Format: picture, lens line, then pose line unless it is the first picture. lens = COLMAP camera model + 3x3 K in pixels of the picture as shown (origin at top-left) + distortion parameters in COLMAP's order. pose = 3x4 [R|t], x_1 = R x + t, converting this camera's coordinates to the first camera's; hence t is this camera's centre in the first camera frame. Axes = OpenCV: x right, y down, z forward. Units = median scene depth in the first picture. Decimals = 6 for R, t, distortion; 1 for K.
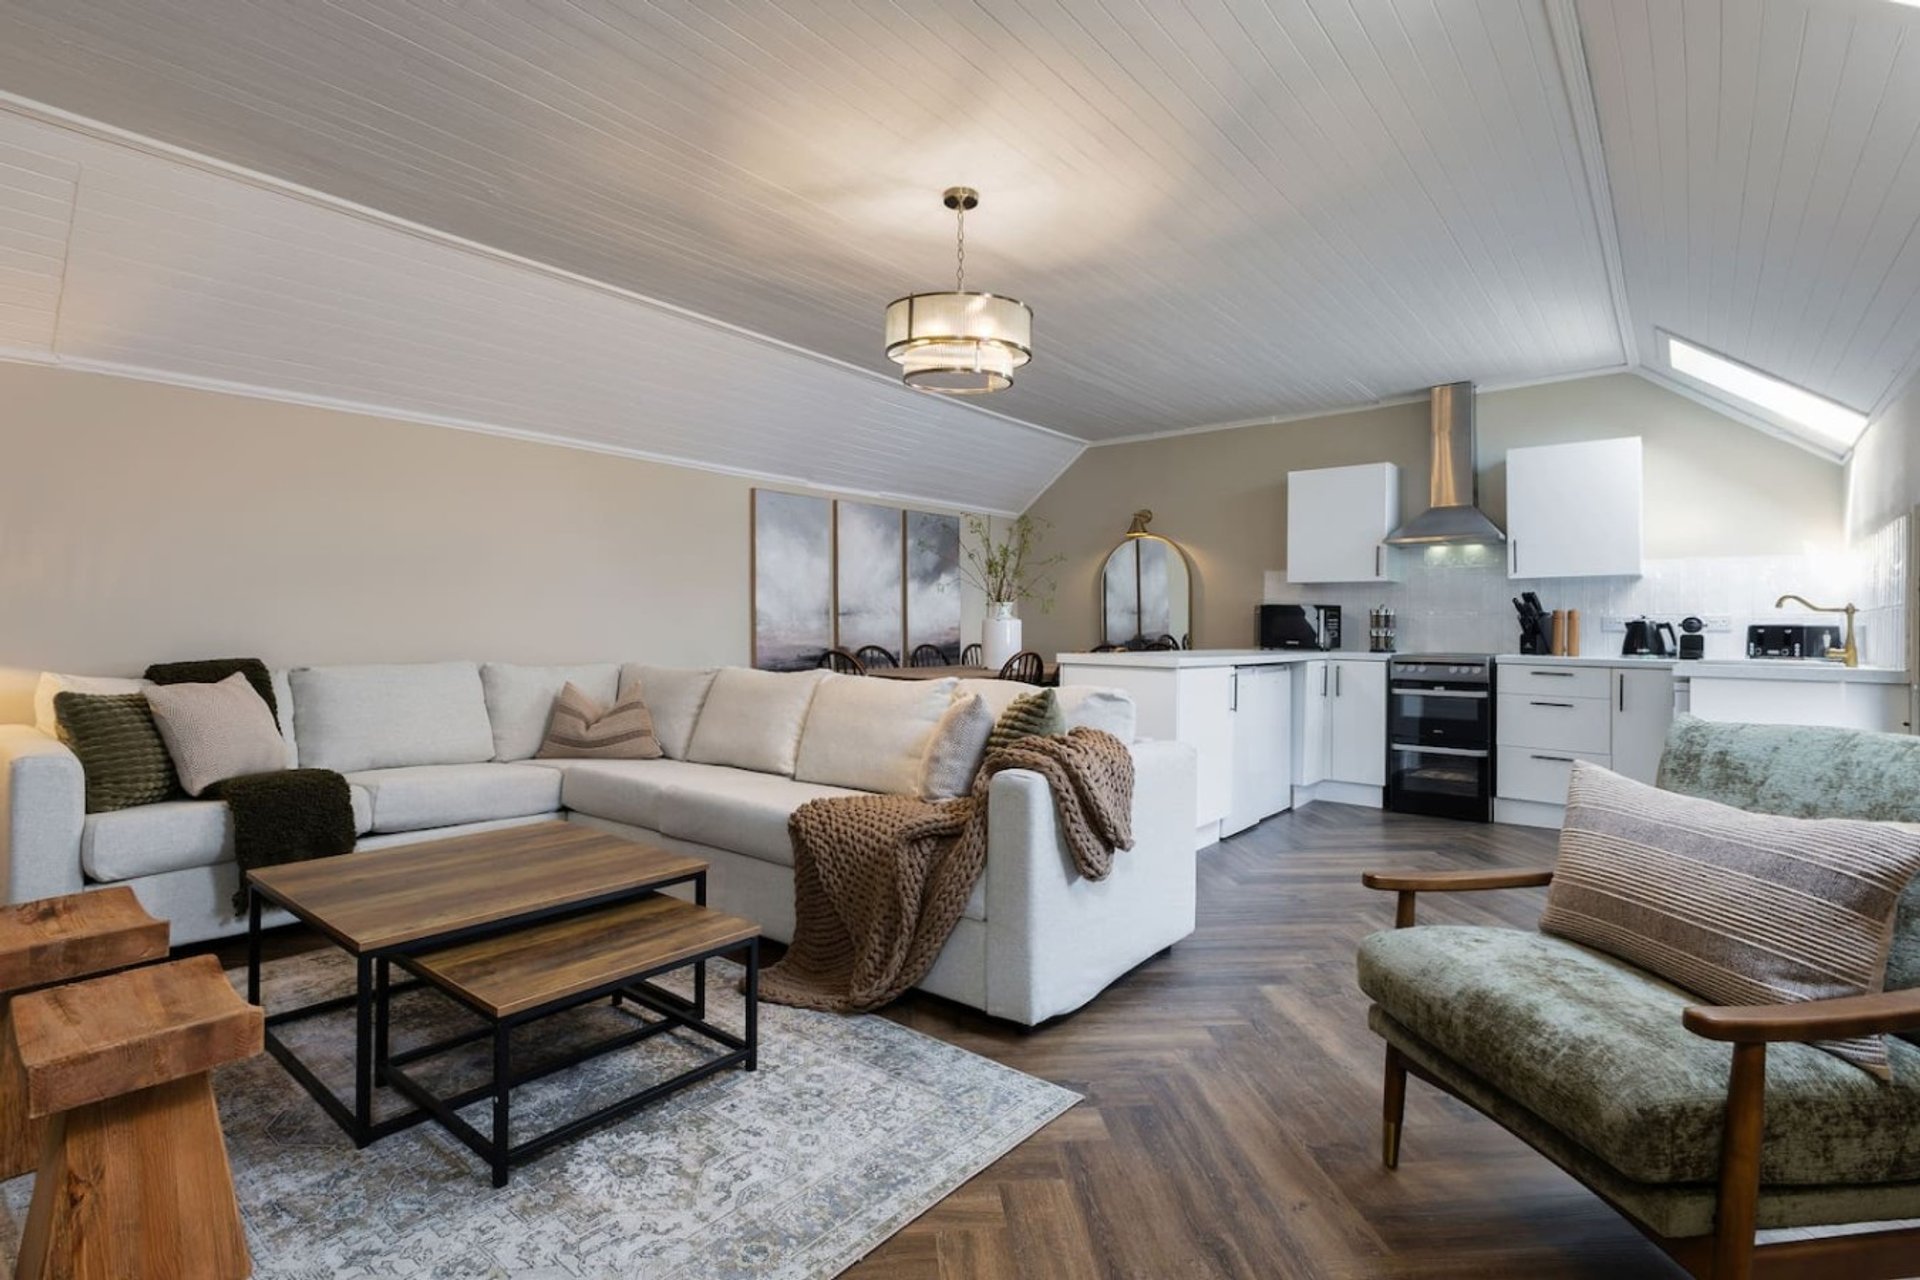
lens RADIAL K [[944.3, 0, 948.6], [0, 944.3, 623.7], [0, 0, 1]] dist [0.001895, -0.000380]
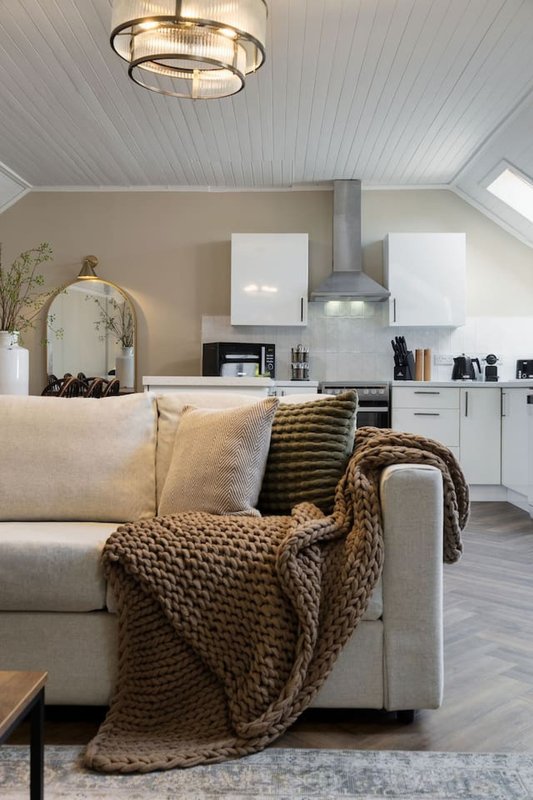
lens RADIAL K [[789.4, 0, 263.2], [0, 789.4, 392.7], [0, 0, 1]] dist [0.013985, 0.000000]
pose [[0.786446, -0.012475, 0.617533, -0.268929], [0.002267, 0.999848, 0.017311, 0.029465], [-0.617655, -0.012214, 0.786354, 0.201128]]
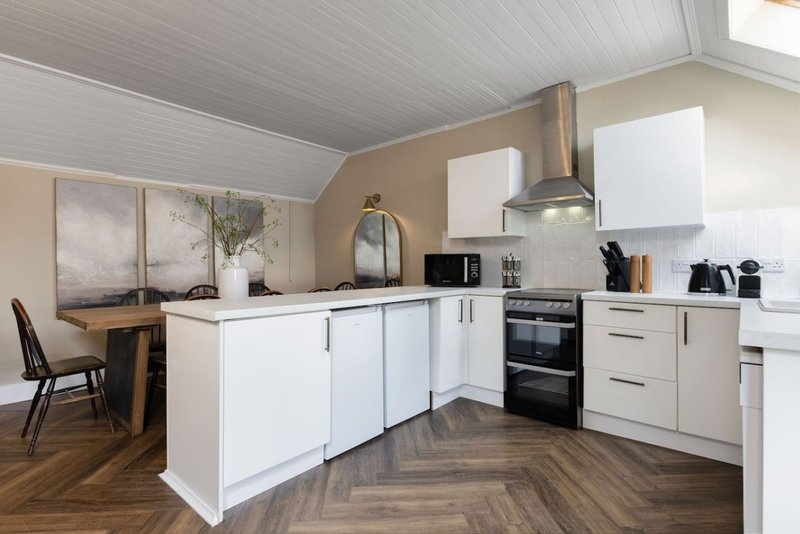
lens RADIAL K [[393.5, 0, 397.3], [0, 393.5, 267.3], [0, 0, 1]] dist [0.001895, -0.000380]
pose [[0.998984, -0.015254, -0.042409, 0.348873], [0.015720, 0.999819, 0.010684, -0.008953], [0.042239, -0.011339, 0.999043, 0.463289]]
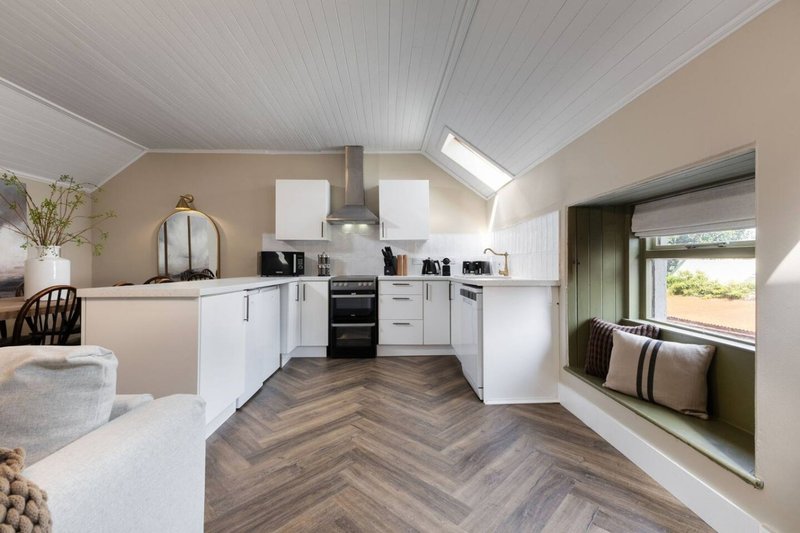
lens RADIAL K [[345.8, 0, 399.1], [0, 345.8, 264.7], [0, 0, 1]] dist [0.008095, -0.000012]
pose [[0.759034, -0.010754, 0.650962, 0.115576], [0.008071, 0.999942, 0.007109, 0.002728], [-0.651001, -0.000142, 0.759077, 0.377224]]
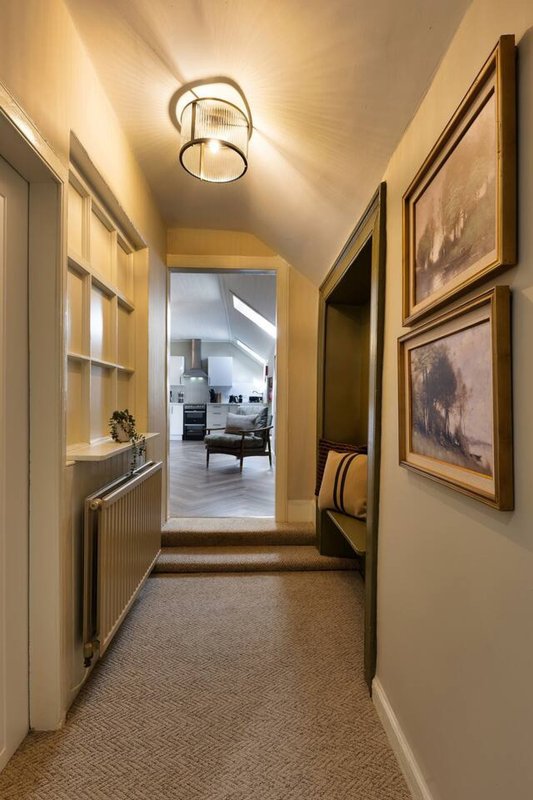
lens RADIAL K [[393.5, 0, 266.2], [0, 393.5, 406.1], [0, 0, 1]] dist [0.001895, -0.000380]
pose [[0.747805, -0.010798, 0.663830, -0.430909], [-0.002507, 0.999815, 0.019088, 0.011735], [-0.663913, -0.015938, 0.747640, -0.563190]]
